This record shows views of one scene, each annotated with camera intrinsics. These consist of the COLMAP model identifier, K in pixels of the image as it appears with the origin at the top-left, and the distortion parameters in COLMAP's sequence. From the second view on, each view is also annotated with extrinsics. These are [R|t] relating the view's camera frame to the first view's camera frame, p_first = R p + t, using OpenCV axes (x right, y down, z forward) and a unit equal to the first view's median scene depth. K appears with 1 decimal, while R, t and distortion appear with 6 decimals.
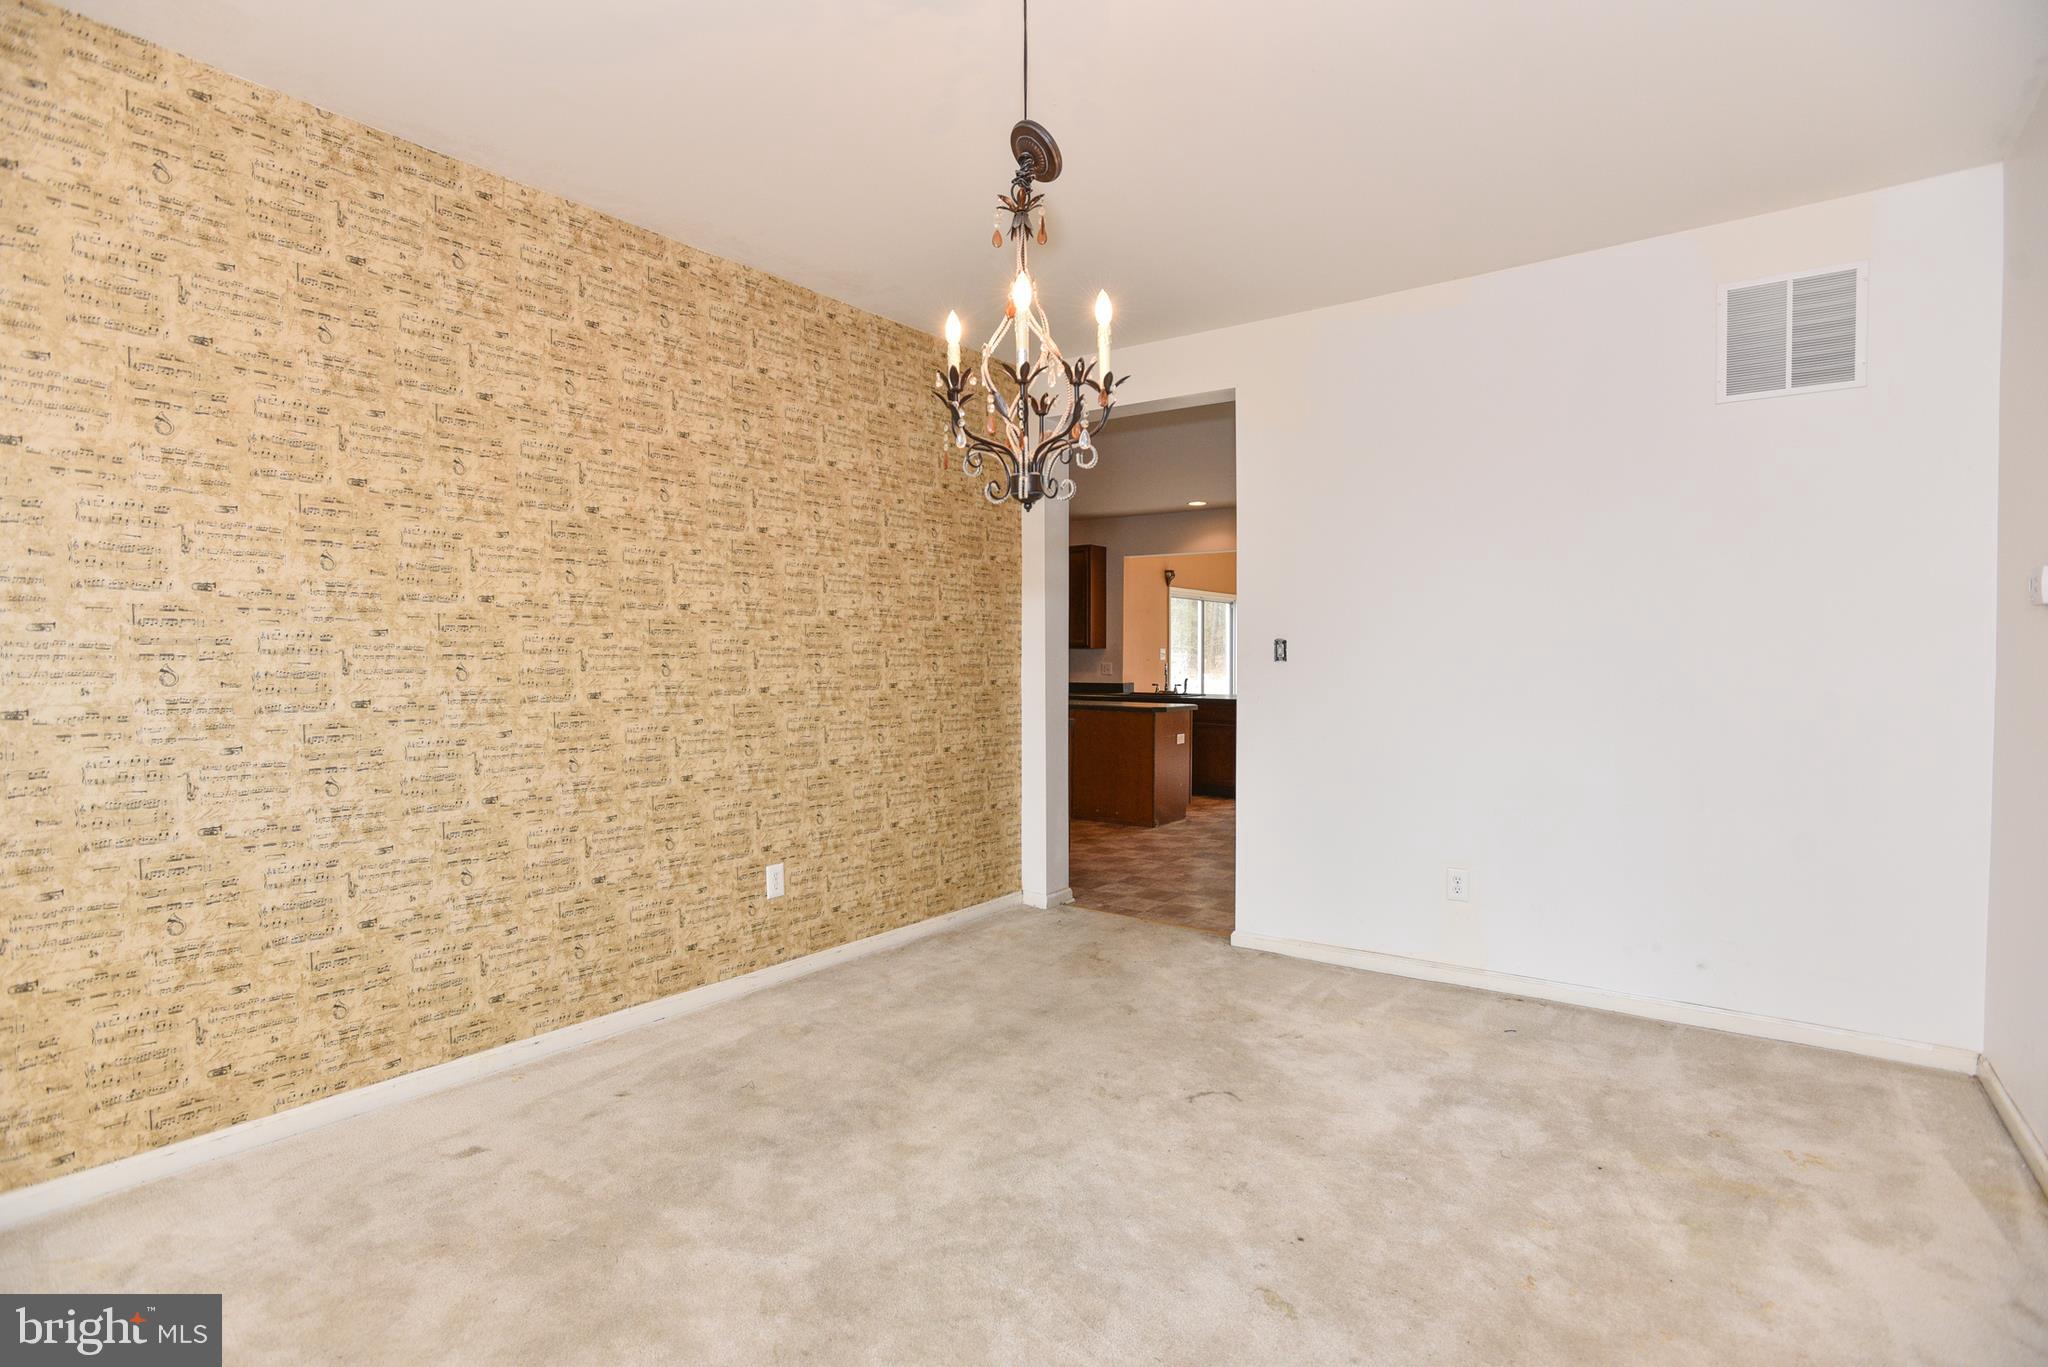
lens RADIAL K [[979.4, 0, 1021.3], [0, 979.4, 683.7], [0, 0, 1]] dist [-0.072079, 0.025249]
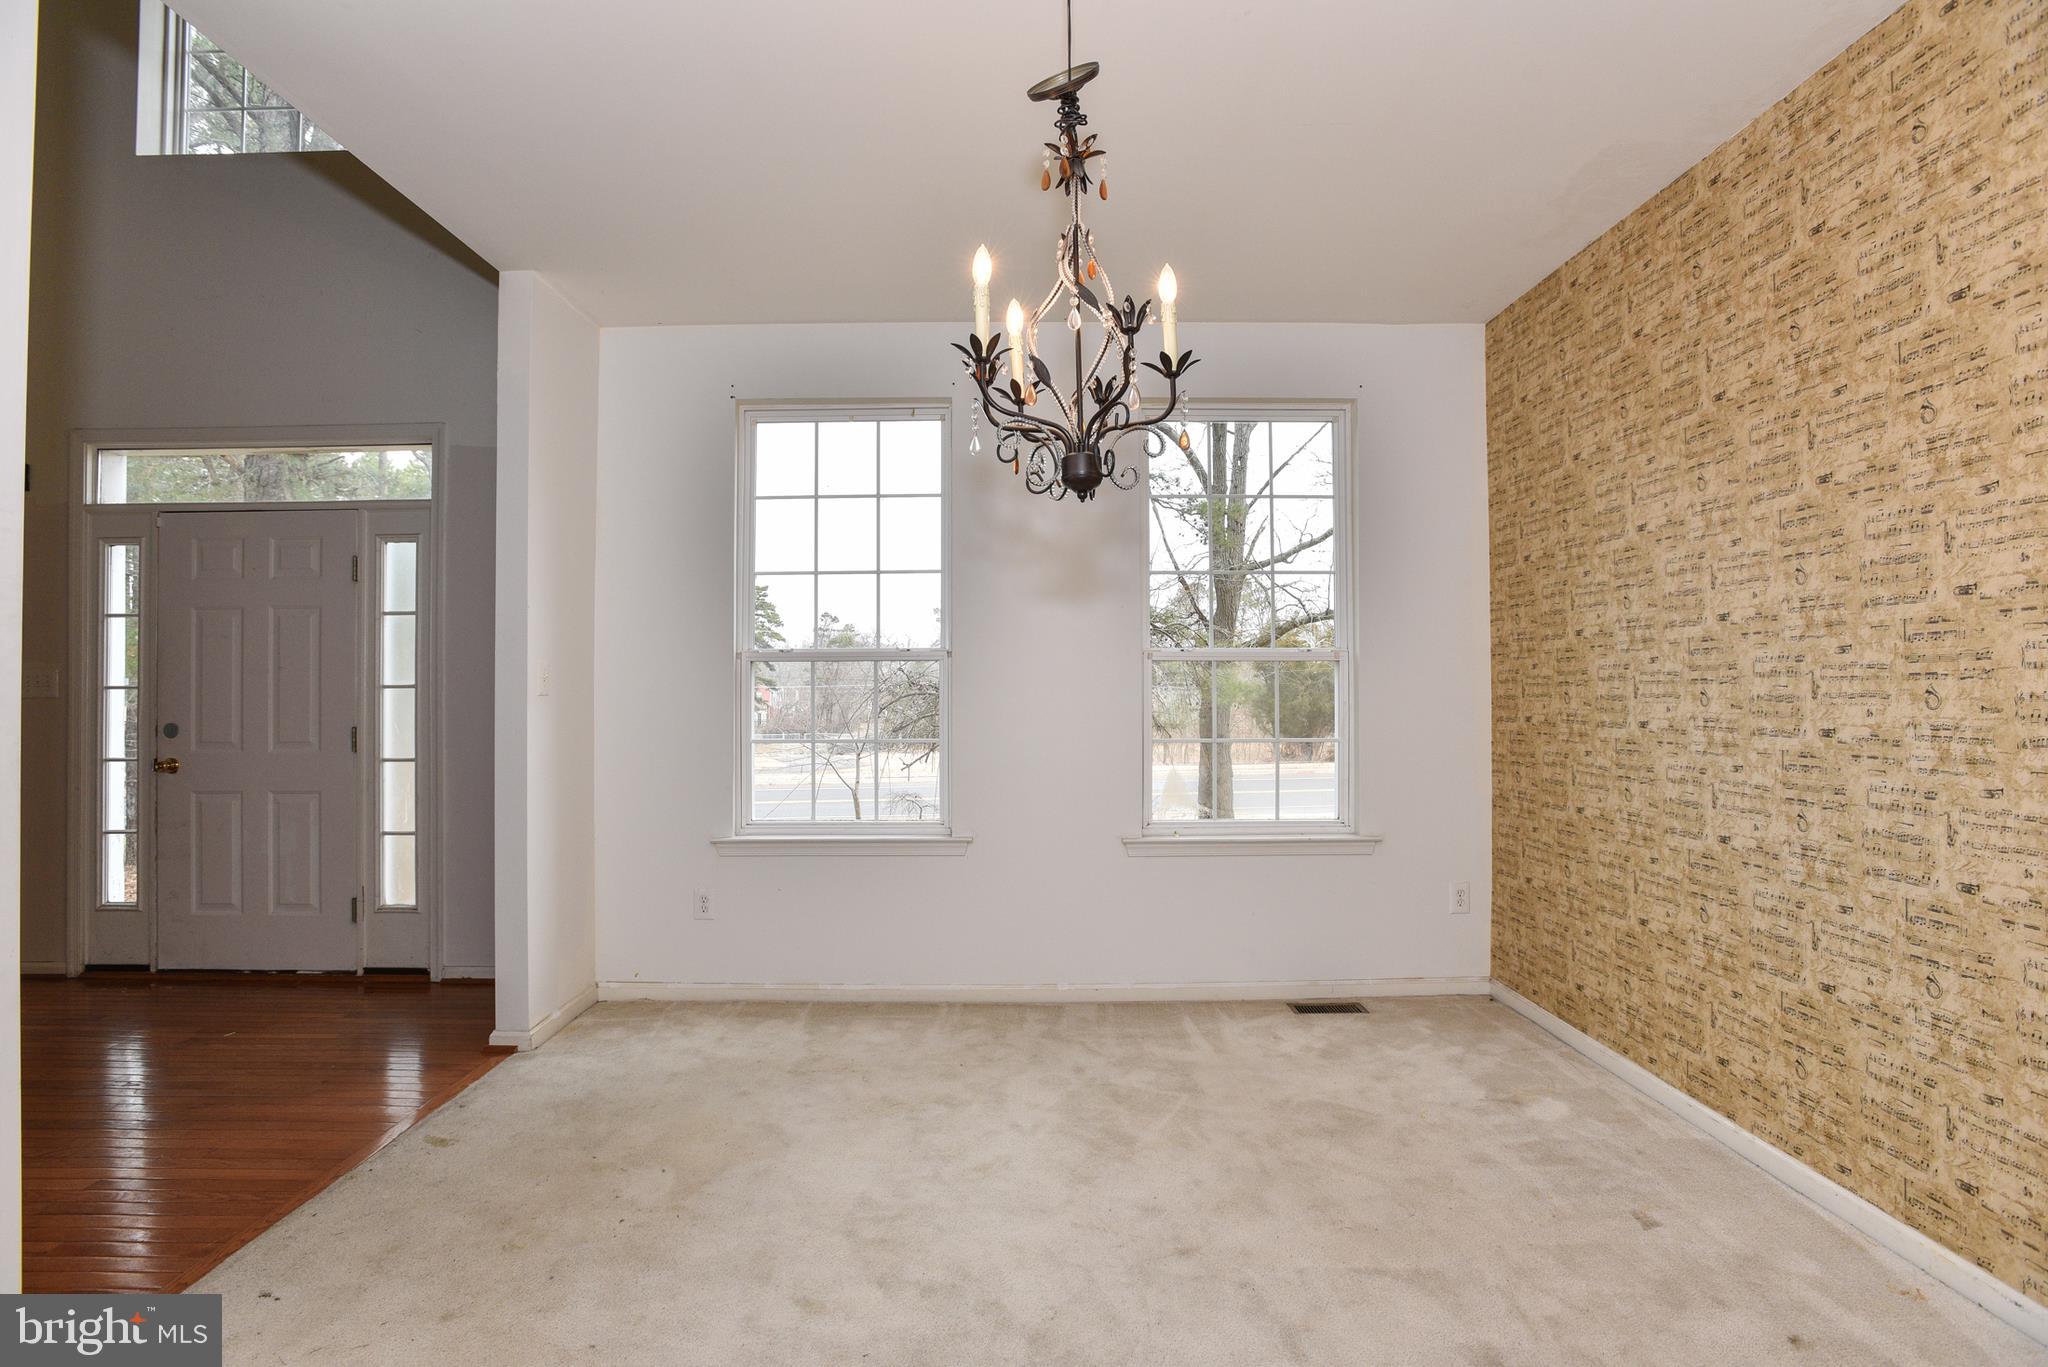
lens RADIAL K [[987.7, 0, 1015.8], [0, 987.7, 682.1], [0, 0, 1]] dist [-0.071398, 0.027973]
pose [[-0.799422, -0.004947, -0.600750, 0.330636], [-0.009242, 0.999949, 0.004064, -0.016484], [0.600699, 0.008800, -0.799427, 0.983769]]
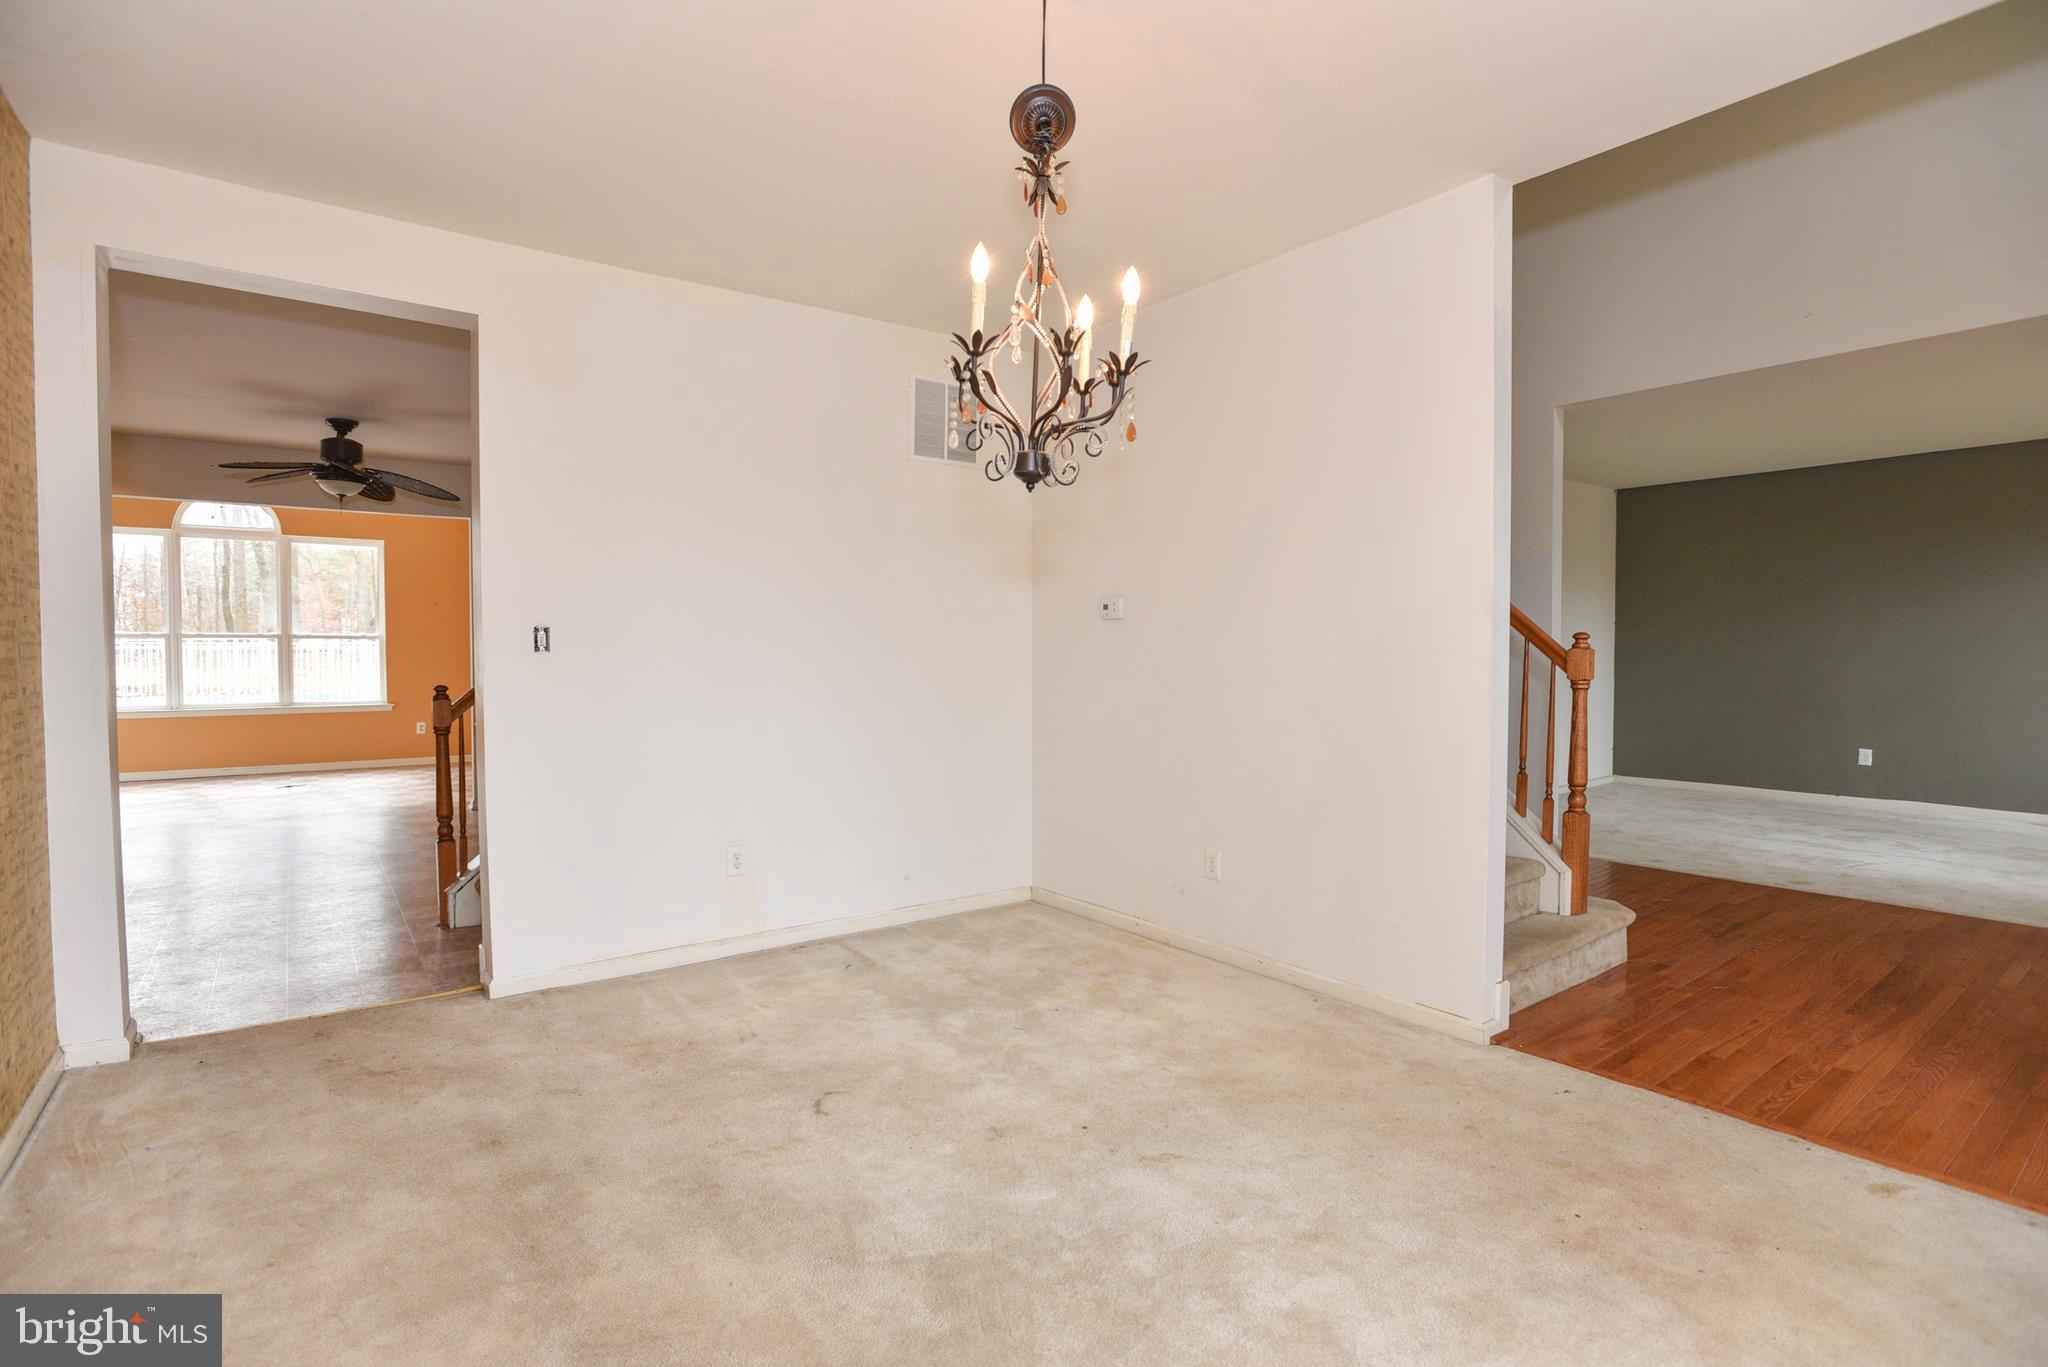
lens RADIAL K [[979.4, 0, 1021.3], [0, 979.4, 683.7], [0, 0, 1]] dist [-0.072079, 0.025249]
pose [[0.289990, -0.033787, 0.956433, -0.535697], [0.024393, 0.999313, 0.027906, -0.010055], [-0.956719, 0.015238, 0.290615, 0.433127]]
